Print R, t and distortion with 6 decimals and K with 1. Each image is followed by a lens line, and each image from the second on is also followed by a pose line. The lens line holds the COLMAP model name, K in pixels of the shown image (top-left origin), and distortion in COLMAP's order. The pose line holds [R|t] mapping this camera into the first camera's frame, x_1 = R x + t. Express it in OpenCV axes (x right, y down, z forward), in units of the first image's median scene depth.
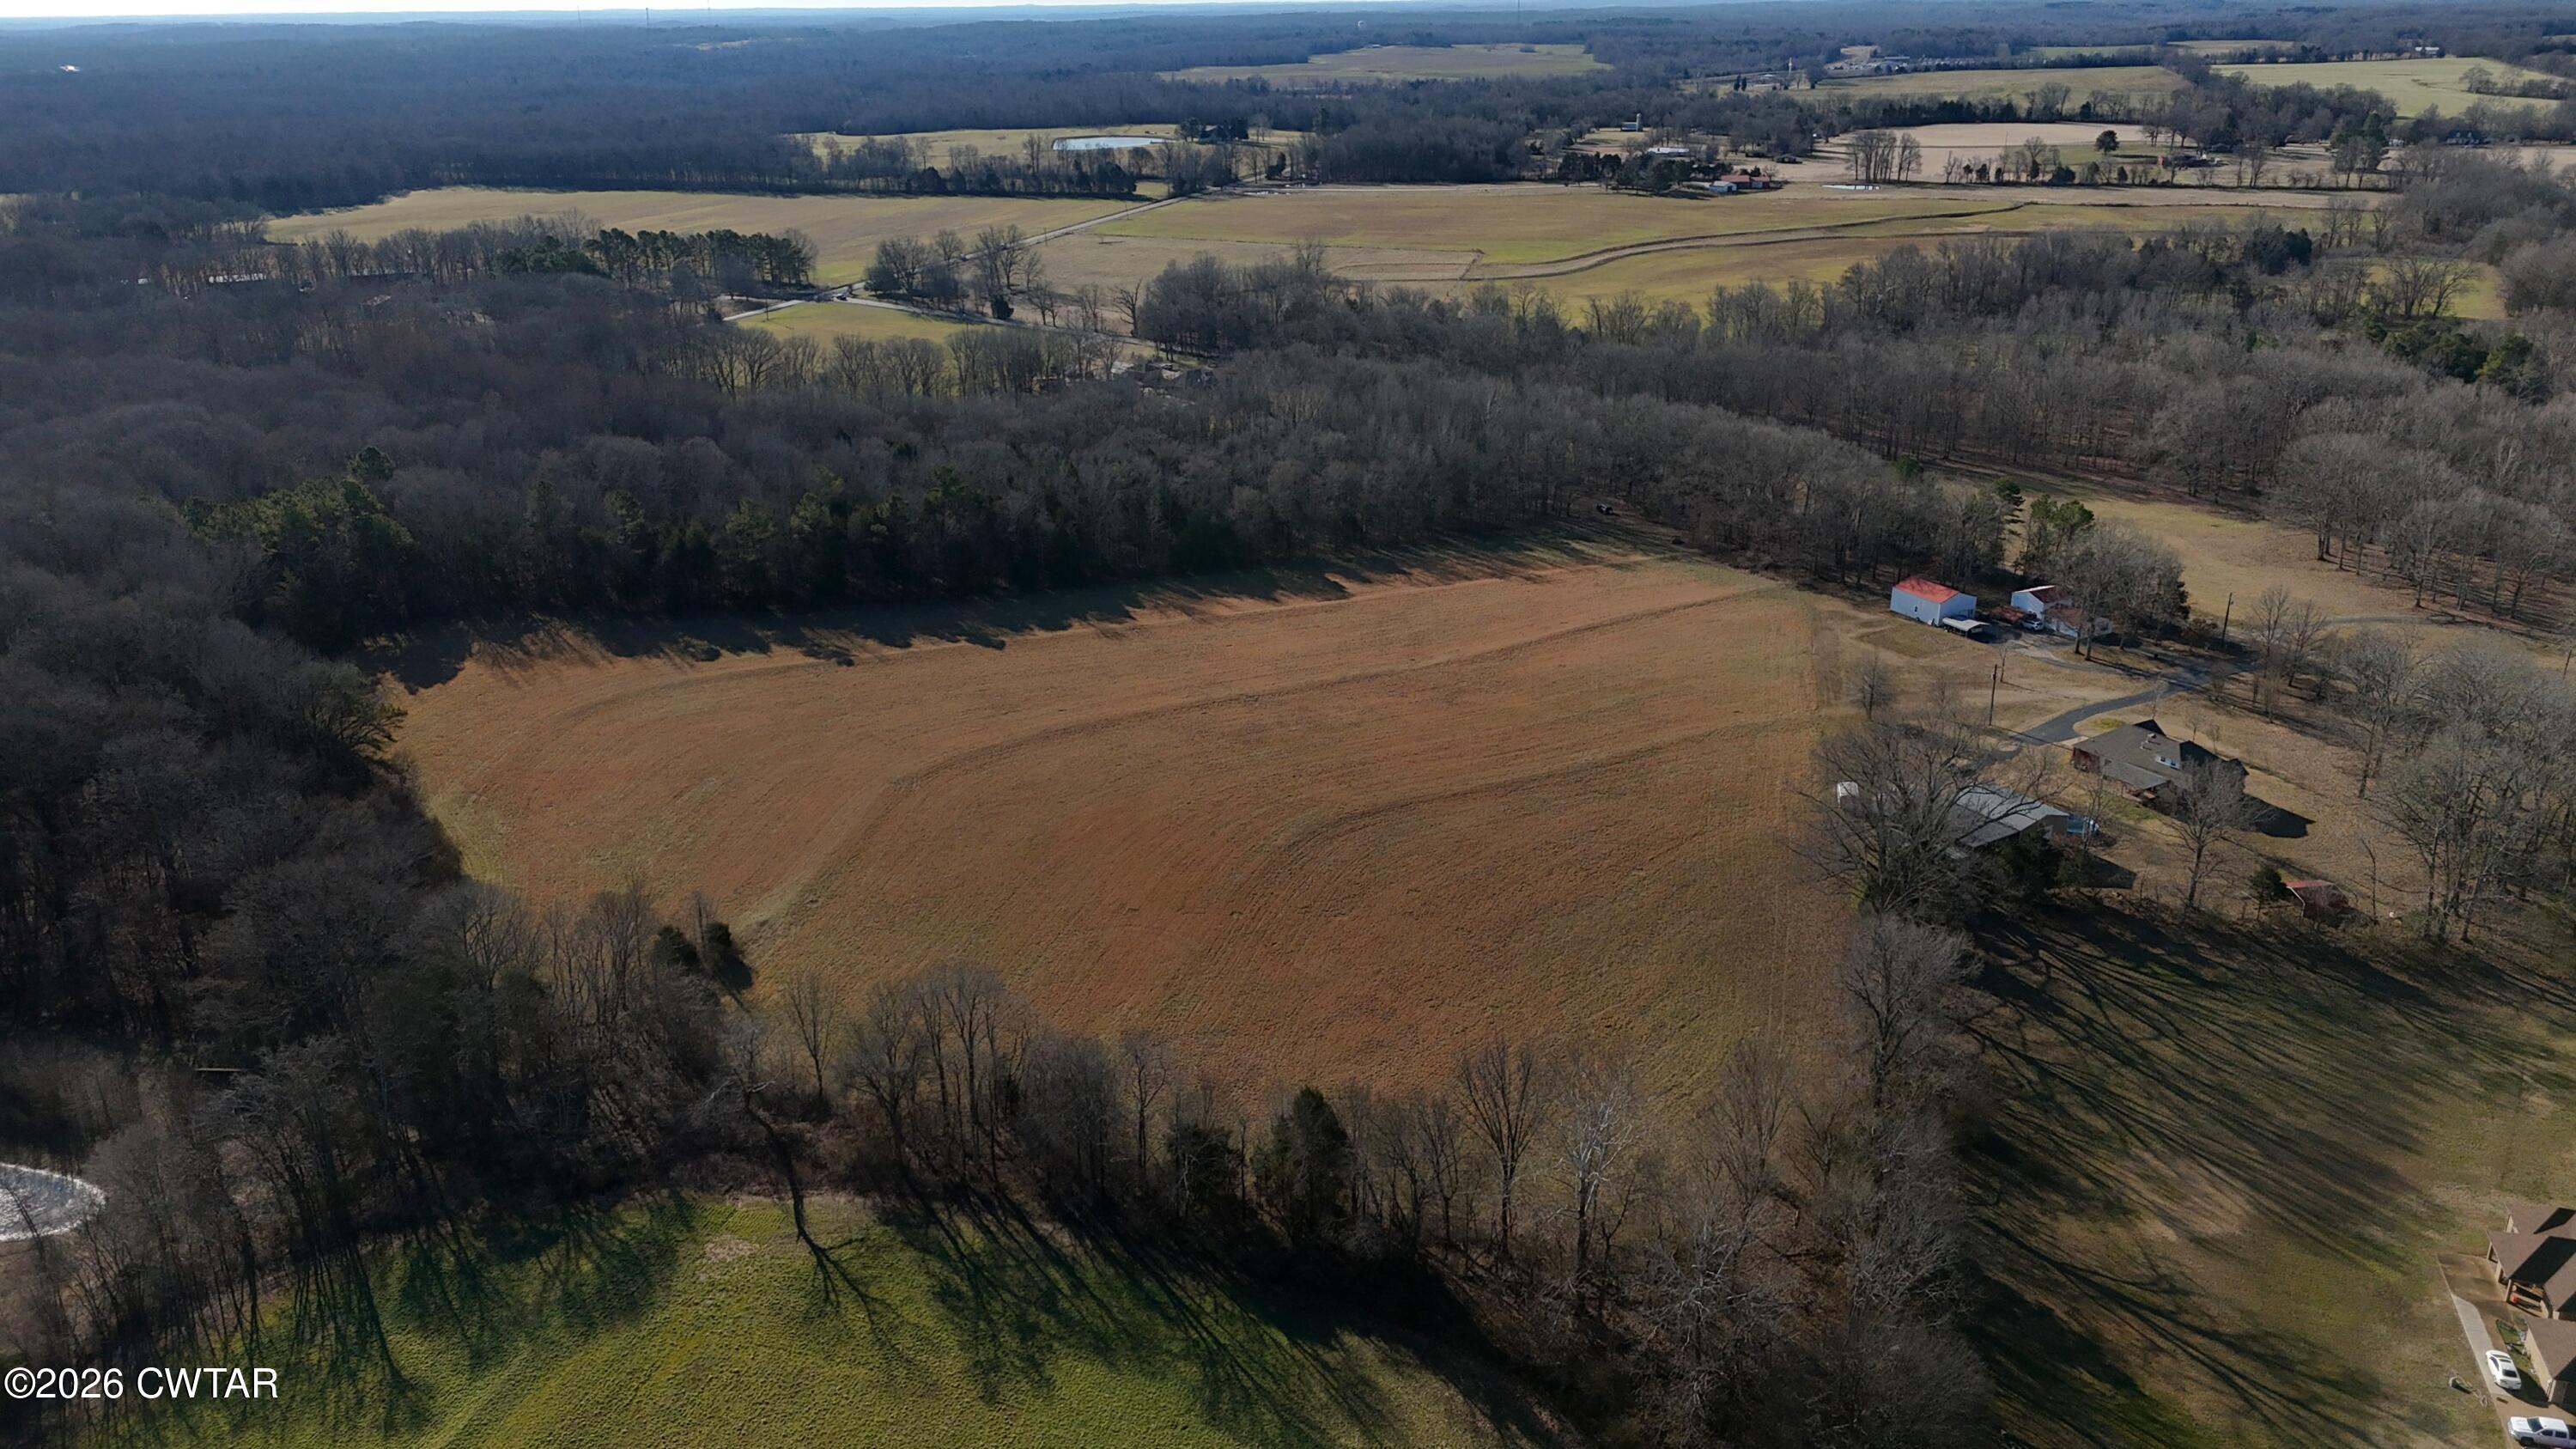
lens RADIAL K [[1876.2, 0, 1288.0], [0, 1876.2, 724.5], [0, 0, 1]] dist [0.070486, -0.053394]
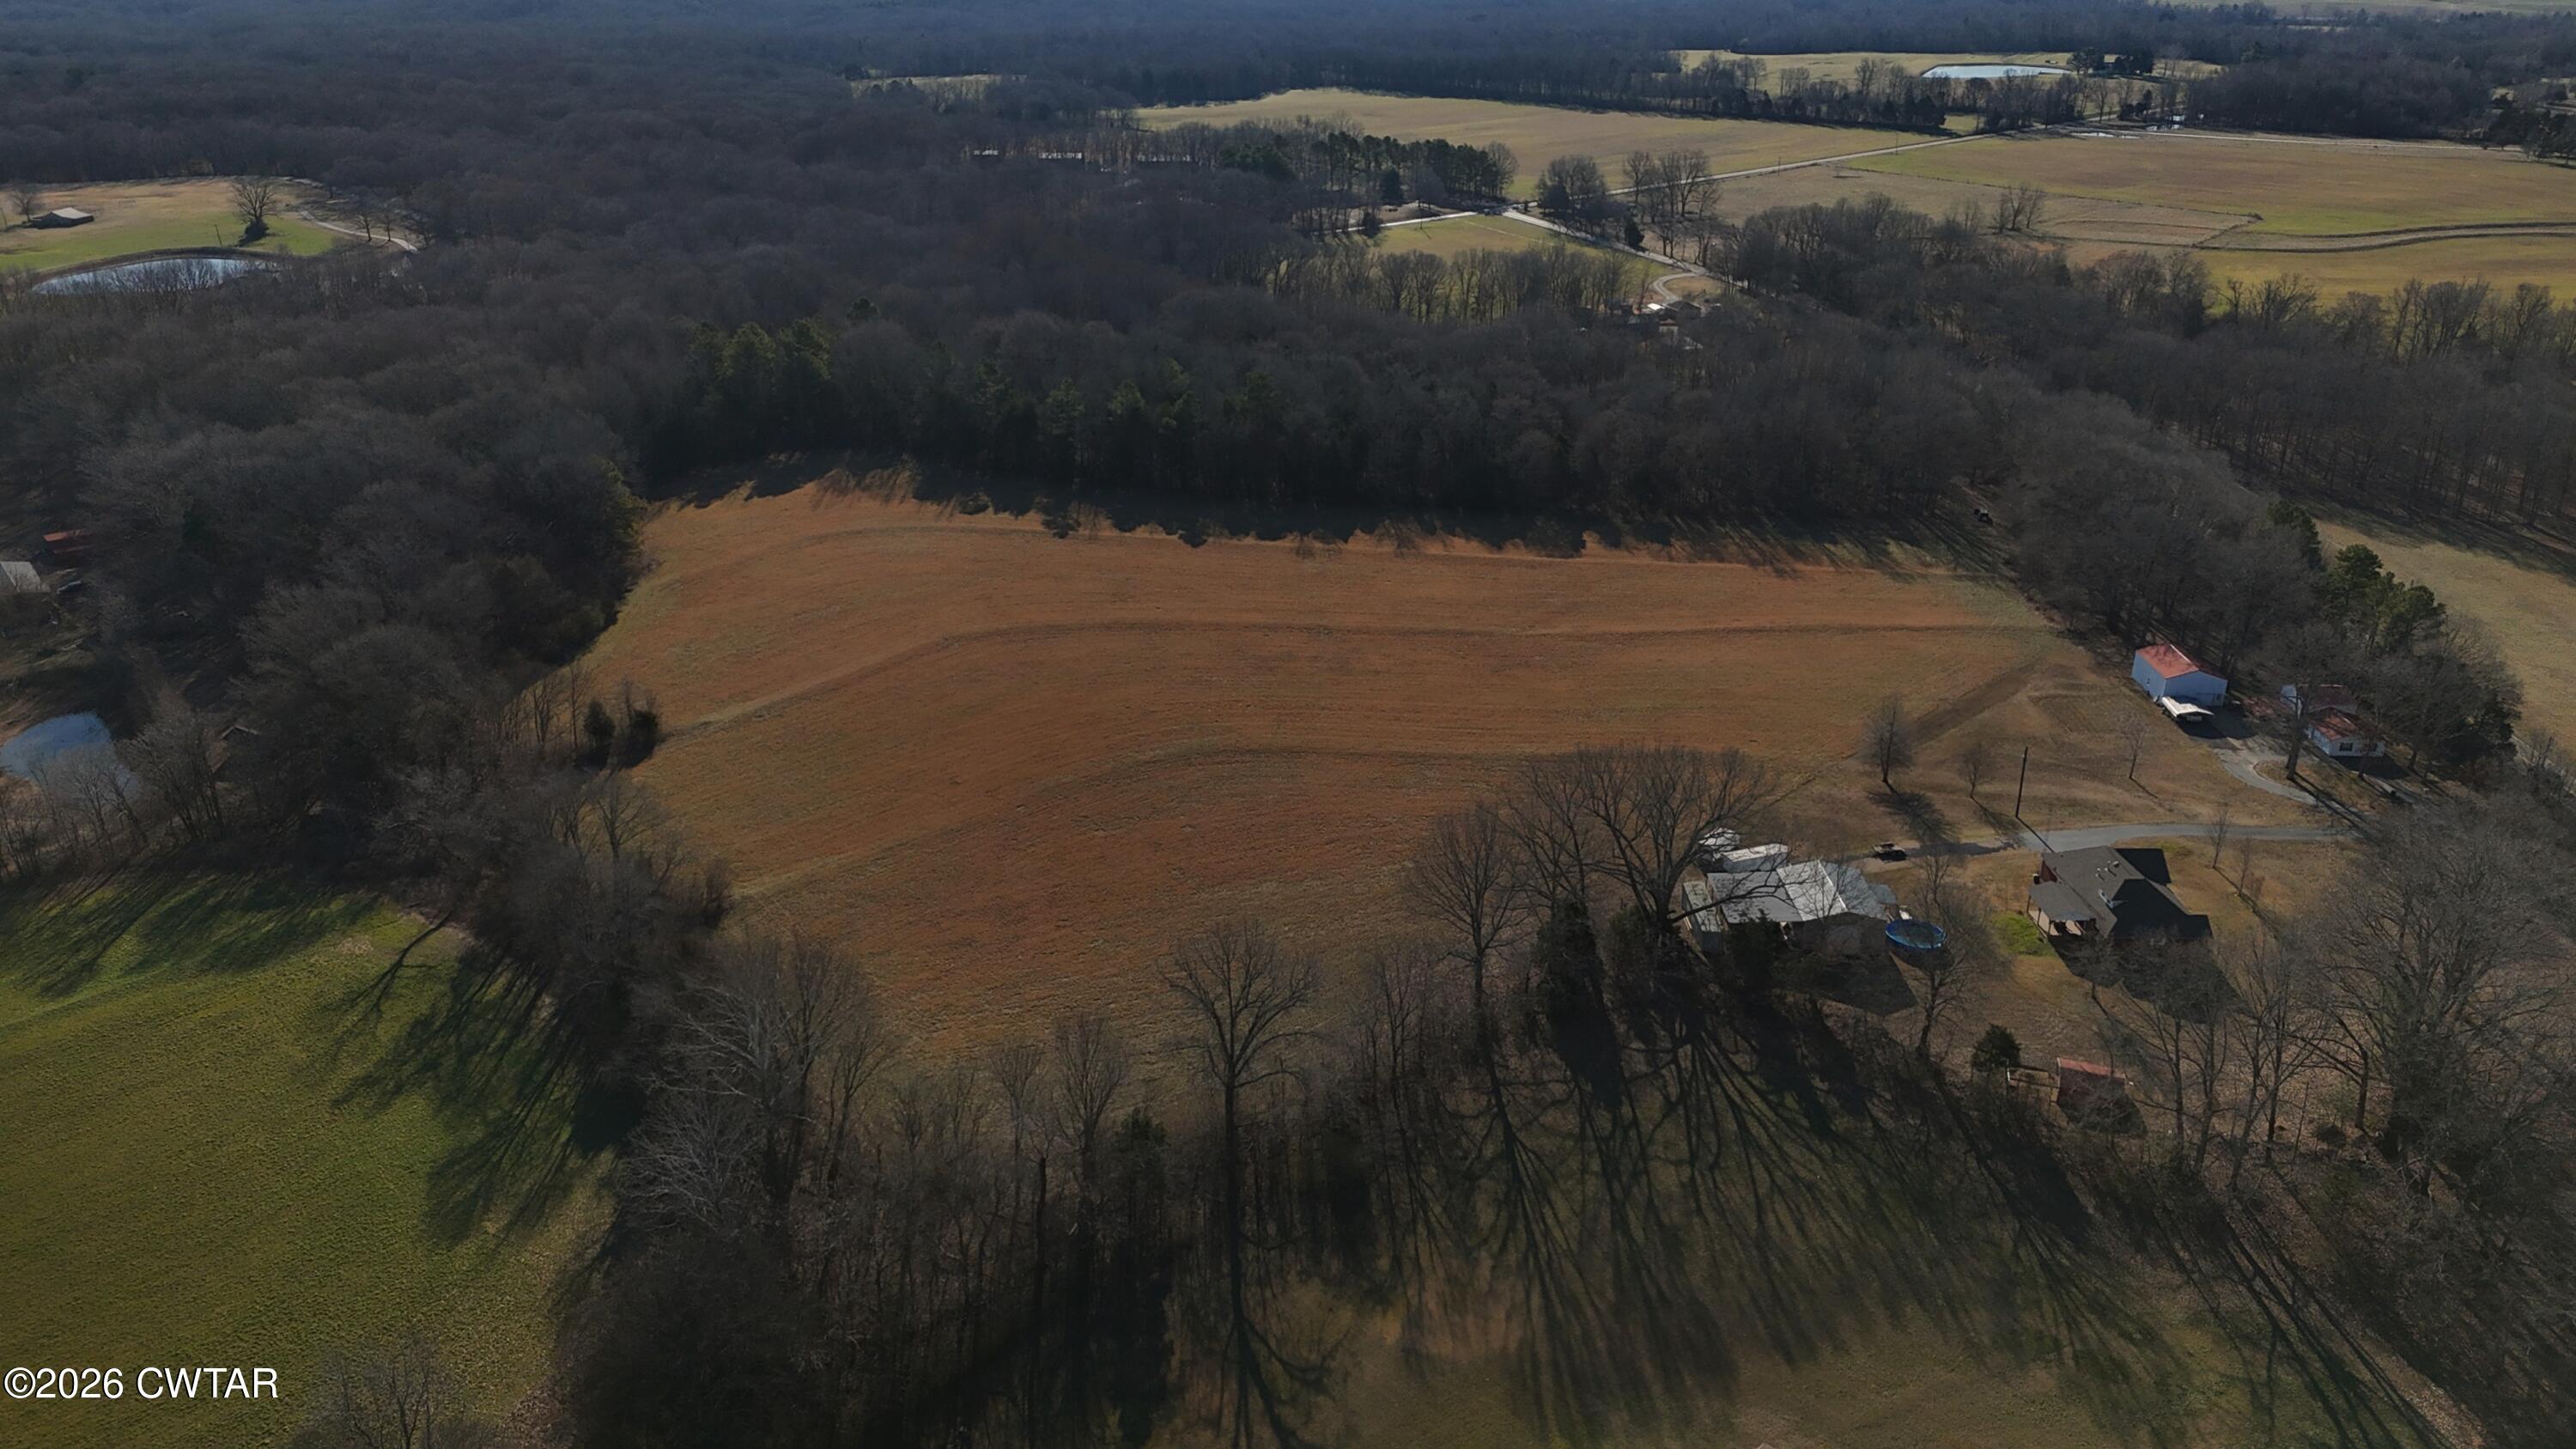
lens RADIAL K [[1876.2, 0, 1288.0], [0, 1876.2, 724.5], [0, 0, 1]] dist [0.070486, -0.053394]
pose [[0.870575, 0.206459, -0.446626, 0.368314], [-0.188872, 0.978392, 0.084120, -0.039650], [0.454342, 0.011122, 0.890758, 0.086097]]
